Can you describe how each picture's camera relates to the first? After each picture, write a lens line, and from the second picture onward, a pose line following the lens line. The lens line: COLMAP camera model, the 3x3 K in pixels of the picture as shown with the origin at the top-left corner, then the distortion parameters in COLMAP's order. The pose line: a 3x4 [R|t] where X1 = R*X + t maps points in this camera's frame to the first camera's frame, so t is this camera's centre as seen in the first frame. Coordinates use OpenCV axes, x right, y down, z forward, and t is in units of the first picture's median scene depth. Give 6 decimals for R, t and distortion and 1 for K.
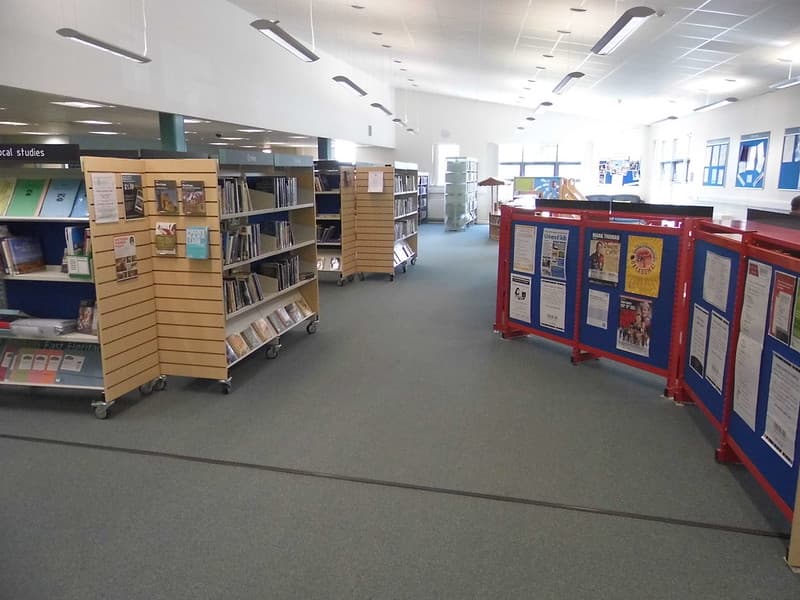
lens RADIAL K [[590.6, 0, 400.0], [0, 590.6, 300.0], [0, 0, 1]] dist [-0.002269, 0.002724]
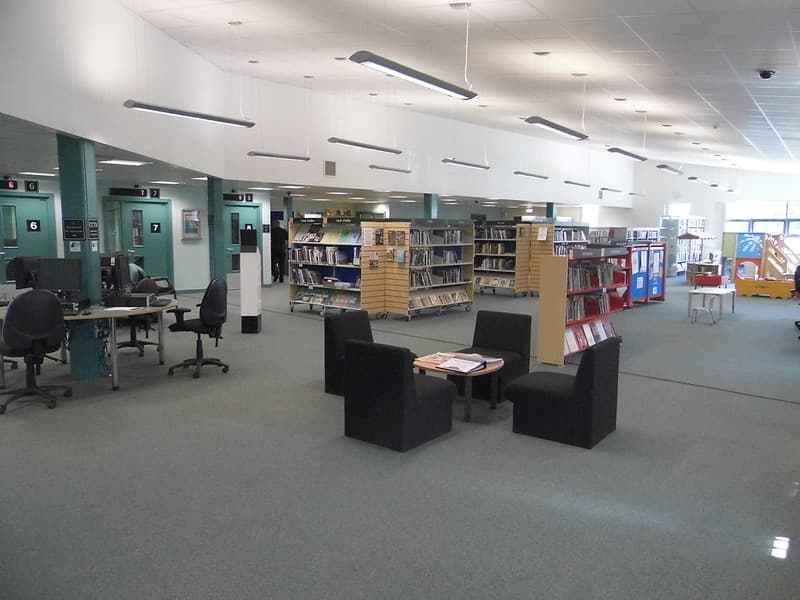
lens RADIAL K [[590.6, 0, 400.0], [0, 590.6, 300.0], [0, 0, 1]] dist [-0.002269, 0.002724]
pose [[0.860536, 0.064008, -0.505353, 0.883989], [-0.109962, 0.992025, -0.061597, 0.230294], [0.497380, 0.108576, 0.860712, -1.063798]]
